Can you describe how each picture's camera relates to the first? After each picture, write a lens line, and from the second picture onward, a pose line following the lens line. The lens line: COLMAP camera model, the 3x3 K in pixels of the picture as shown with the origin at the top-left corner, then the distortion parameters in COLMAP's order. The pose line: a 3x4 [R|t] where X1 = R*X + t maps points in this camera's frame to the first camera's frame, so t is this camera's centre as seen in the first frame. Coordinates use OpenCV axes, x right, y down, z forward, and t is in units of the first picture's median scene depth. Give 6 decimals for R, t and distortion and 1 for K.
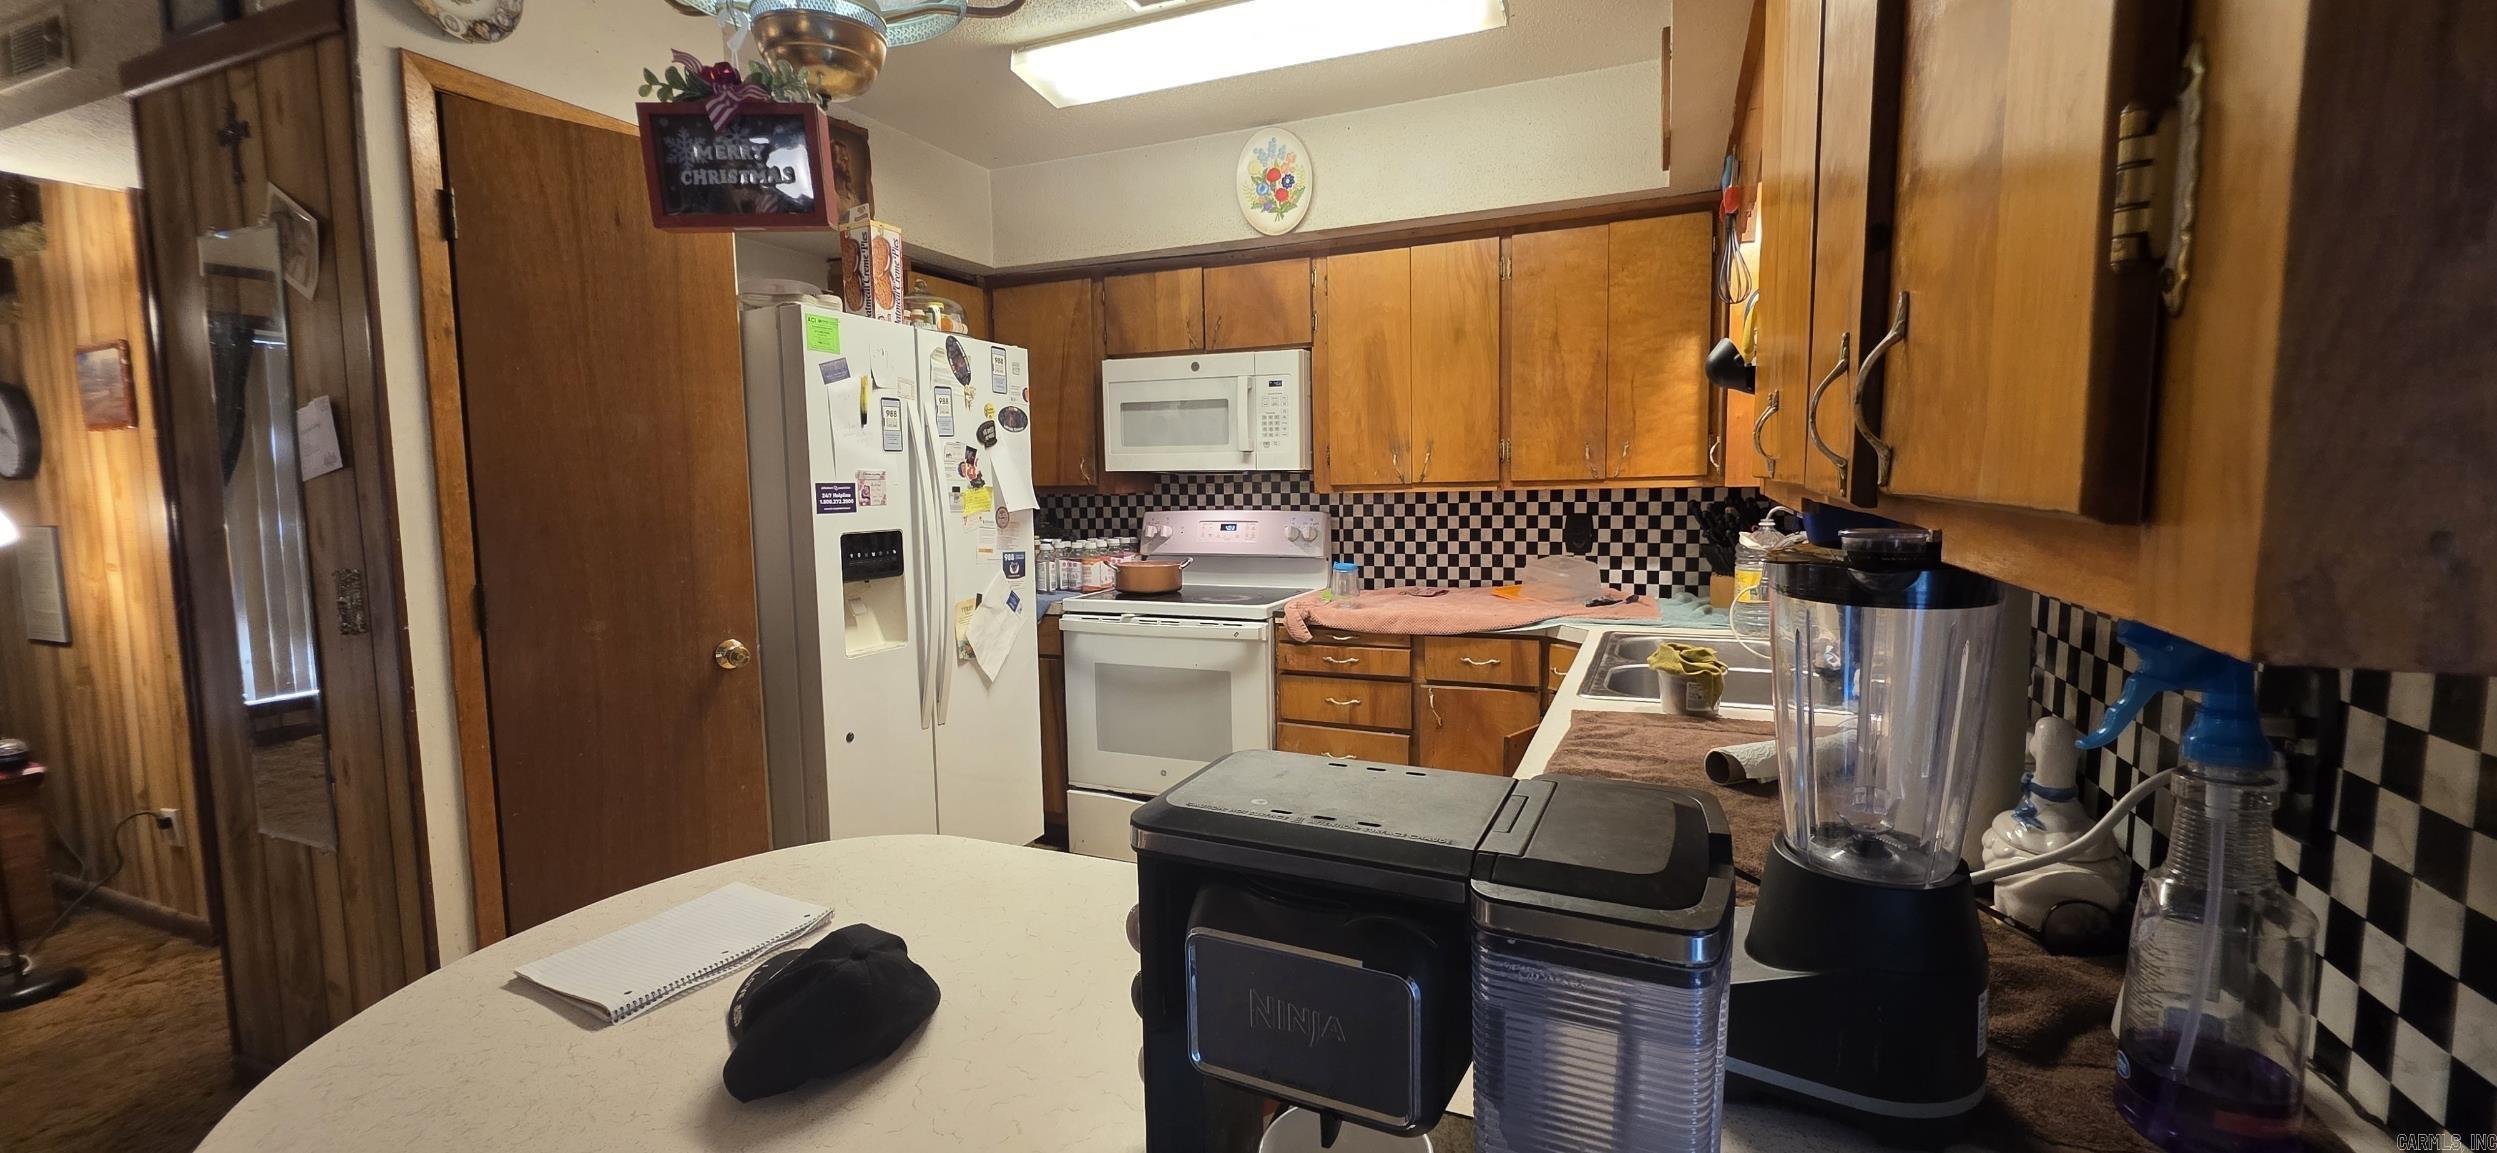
lens RADIAL K [[996.5, 0, 1252.6], [0, 996.5, 566.8], [0, 0, 1]] dist [0.000256, 0.000098]
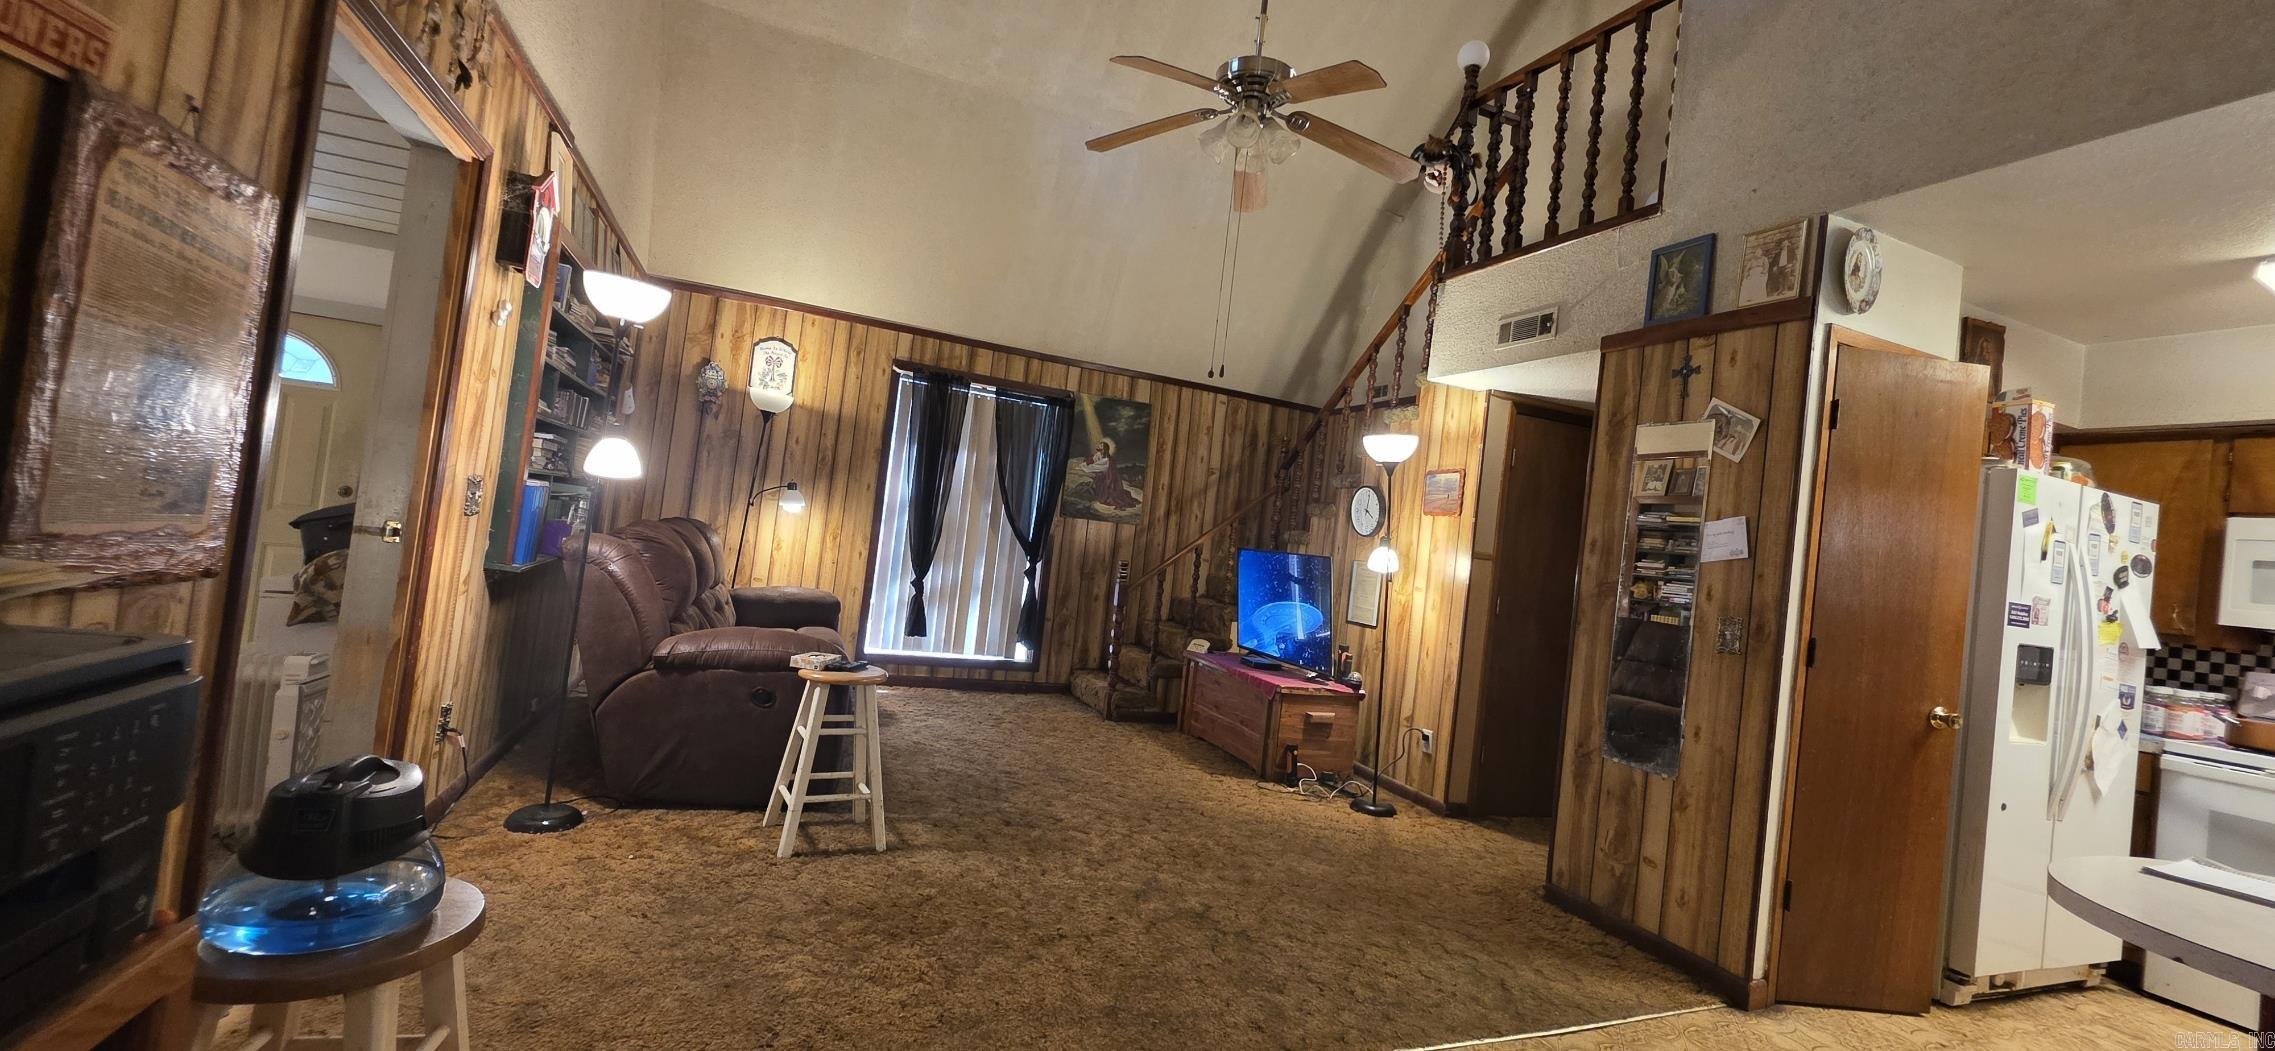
lens RADIAL K [[907.9, 0, 1151.1], [0, 907.9, 513.8], [0, 0, 1]] dist [0.000256, 0.000098]
pose [[0.704920, 0.077070, -0.705087, -0.309140], [-0.189277, 0.978471, -0.082279, 0.087065], [0.683566, 0.191457, 0.704331, -0.478489]]
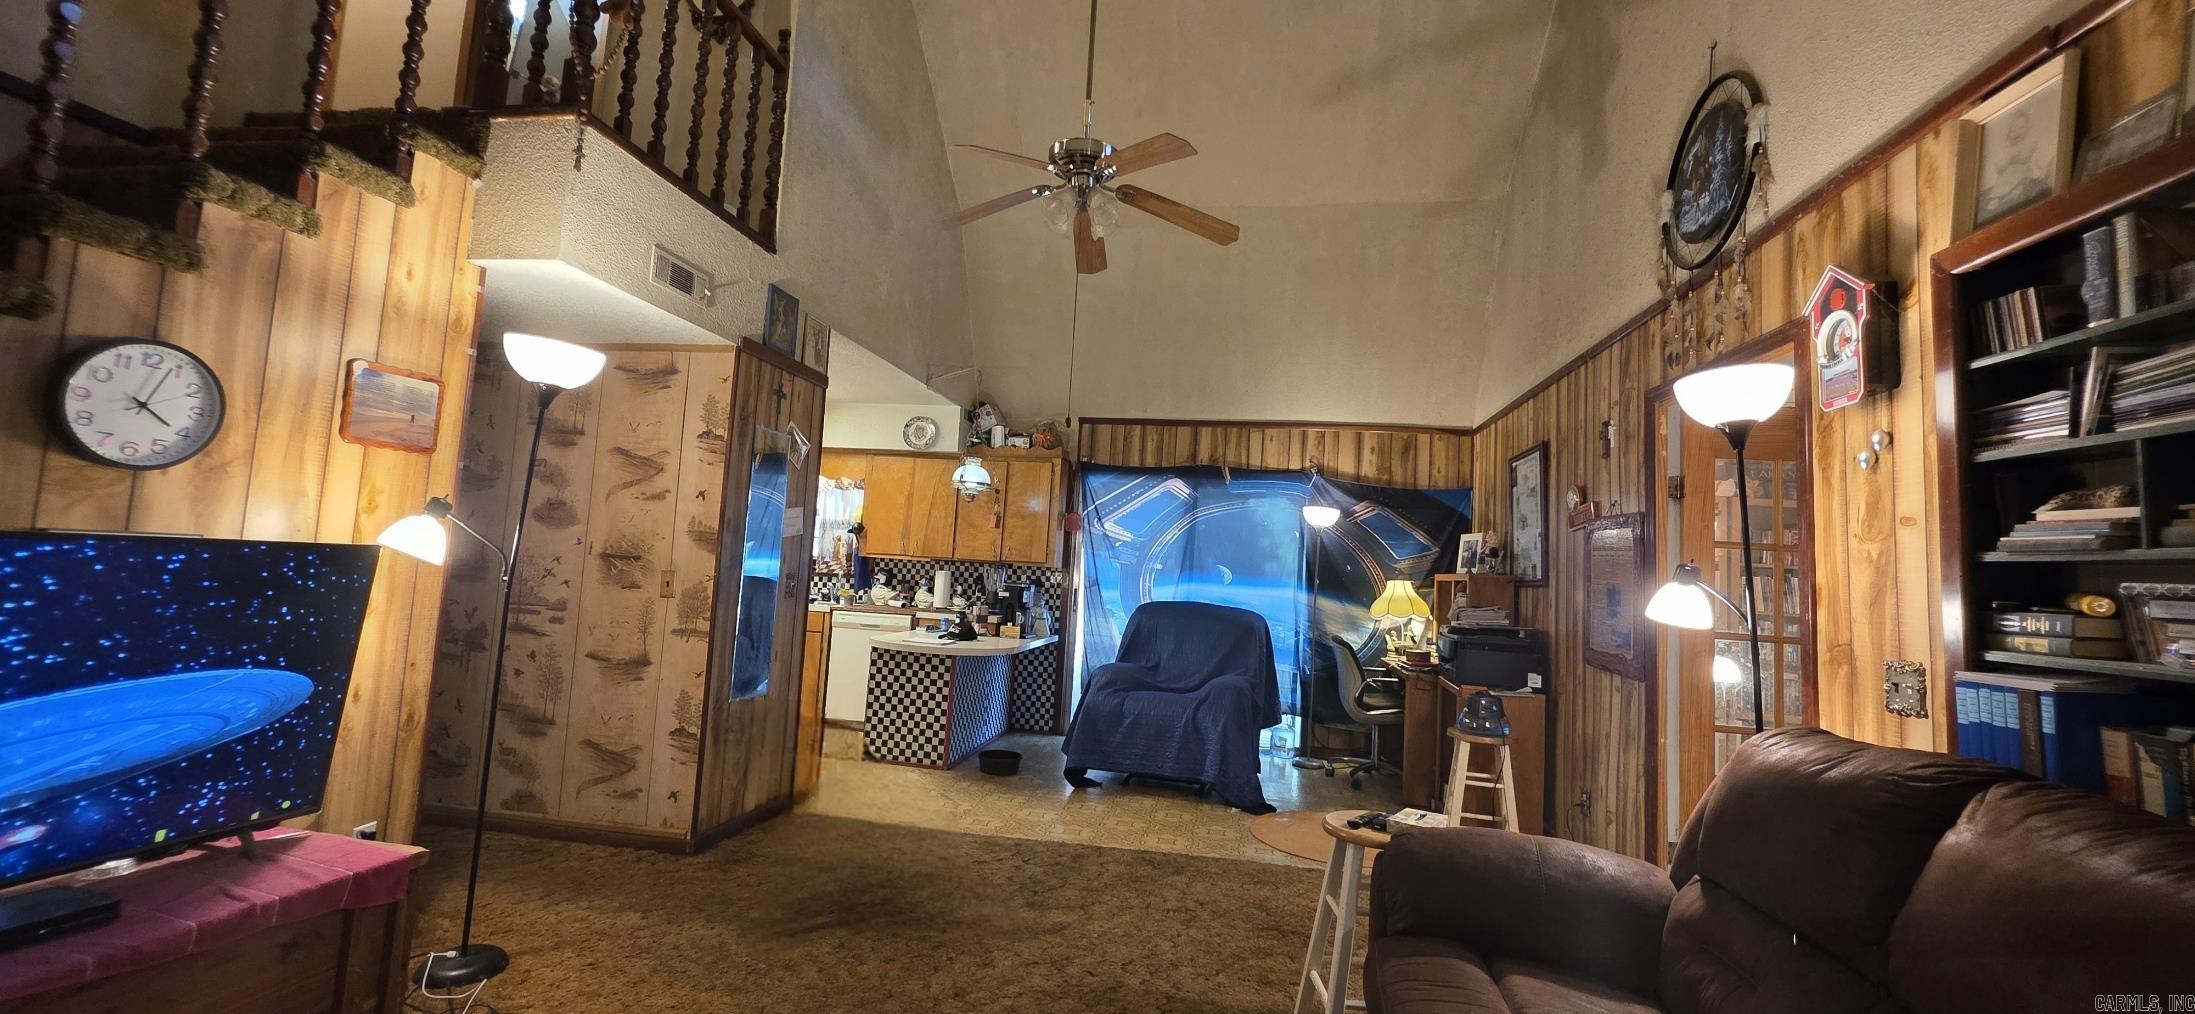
lens RADIAL K [[876.0, 0, 1107.4], [0, 876.0, 508.6], [0, 0, 1]] dist [0.000256, 0.000098]
pose [[-0.232613, 0.074079, 0.969744, -1.953853], [0.036616, 0.997055, -0.067382, 0.011583], [-0.971880, 0.019834, -0.234640, 0.435976]]
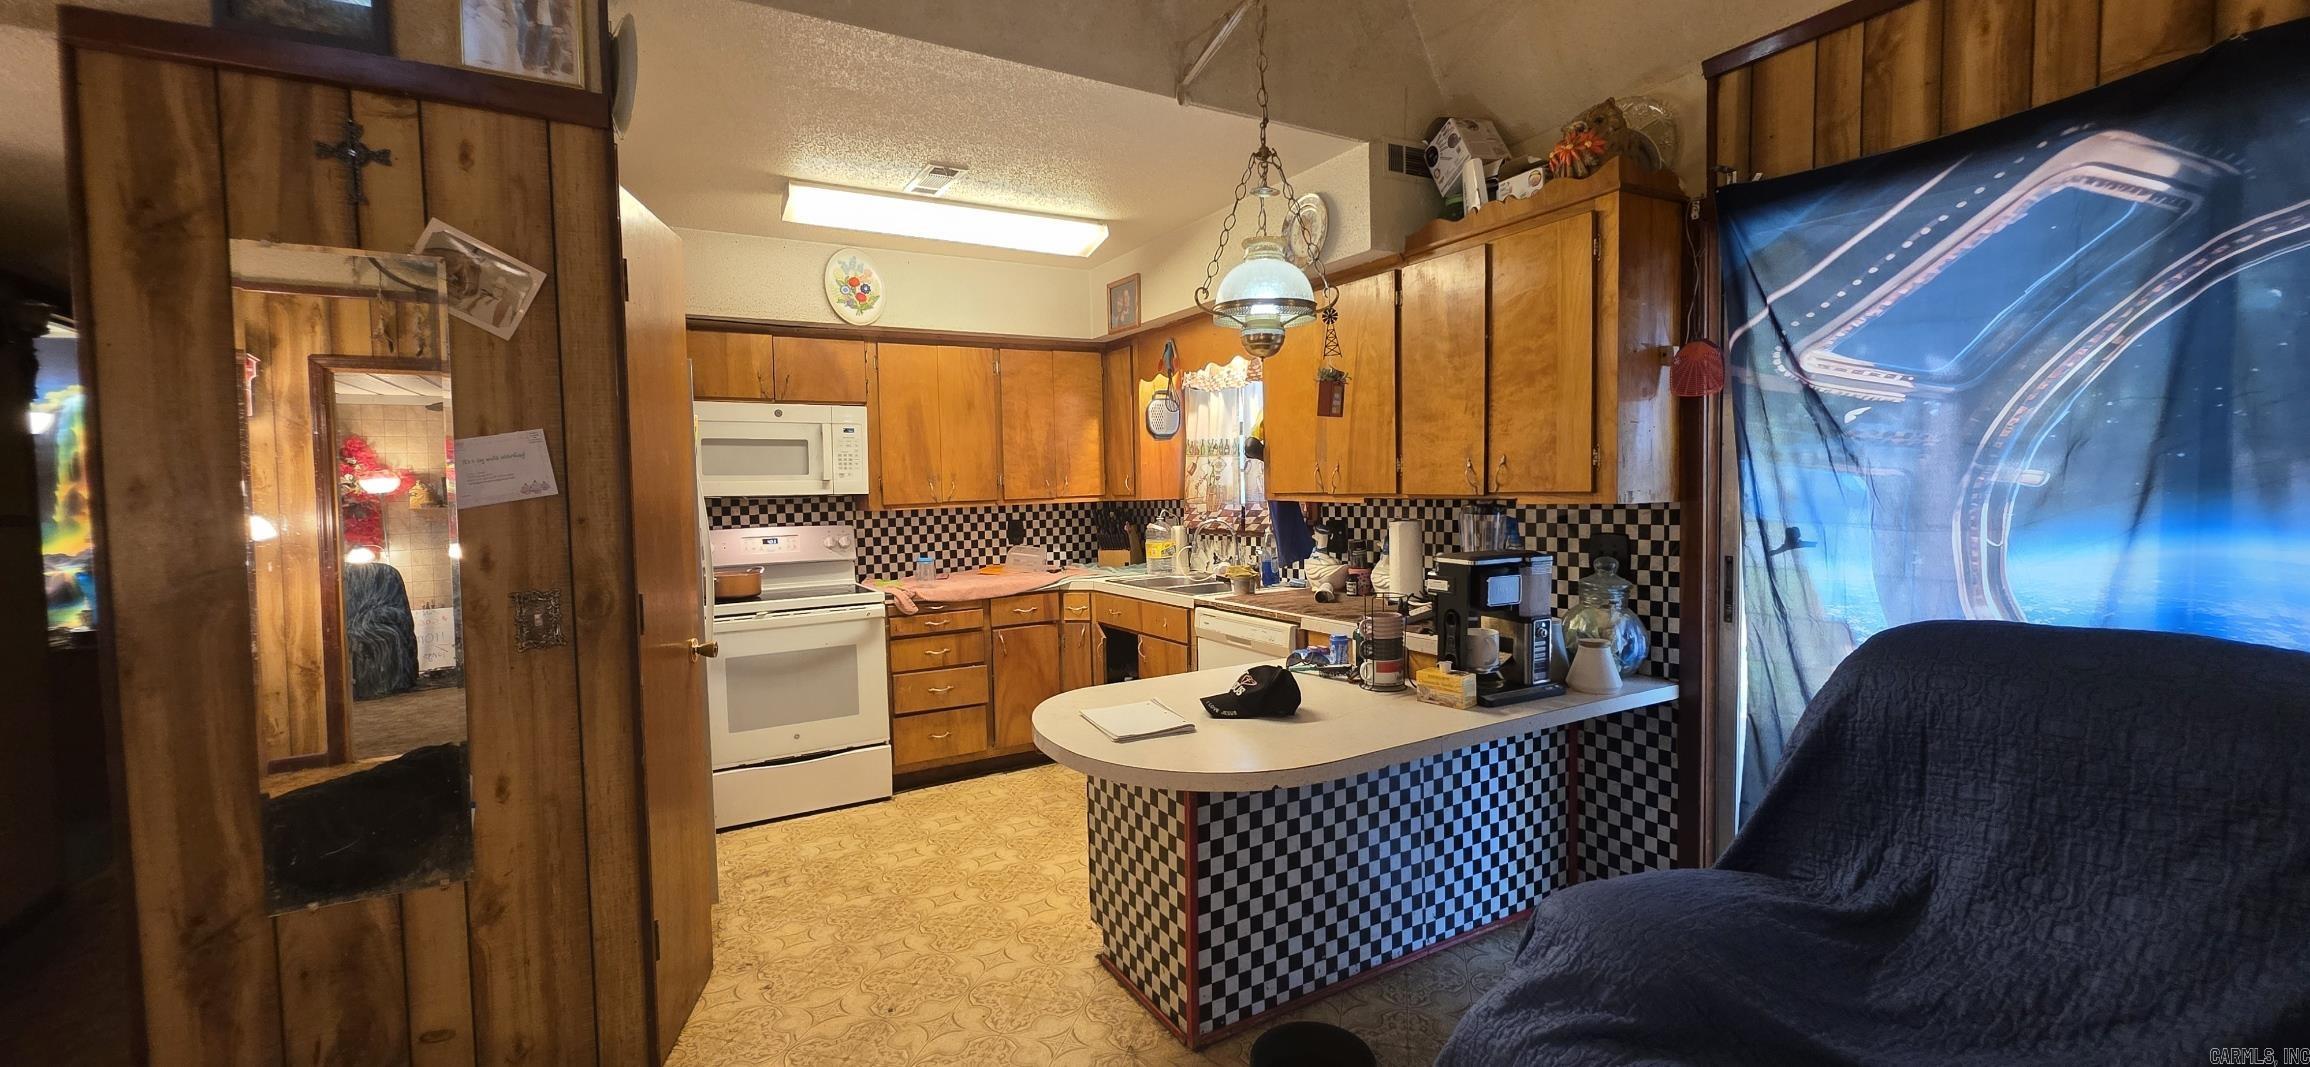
lens RADIAL K [[921.9, 0, 1158.3], [0, 921.9, 524.2], [0, 0, 1]] dist [0.000256, 0.000098]
pose [[0.600257, -0.033230, 0.799117, -0.765314], [0.085346, 0.996093, -0.022687, 0.007289], [-0.795241, 0.081820, 0.600748, -0.080164]]
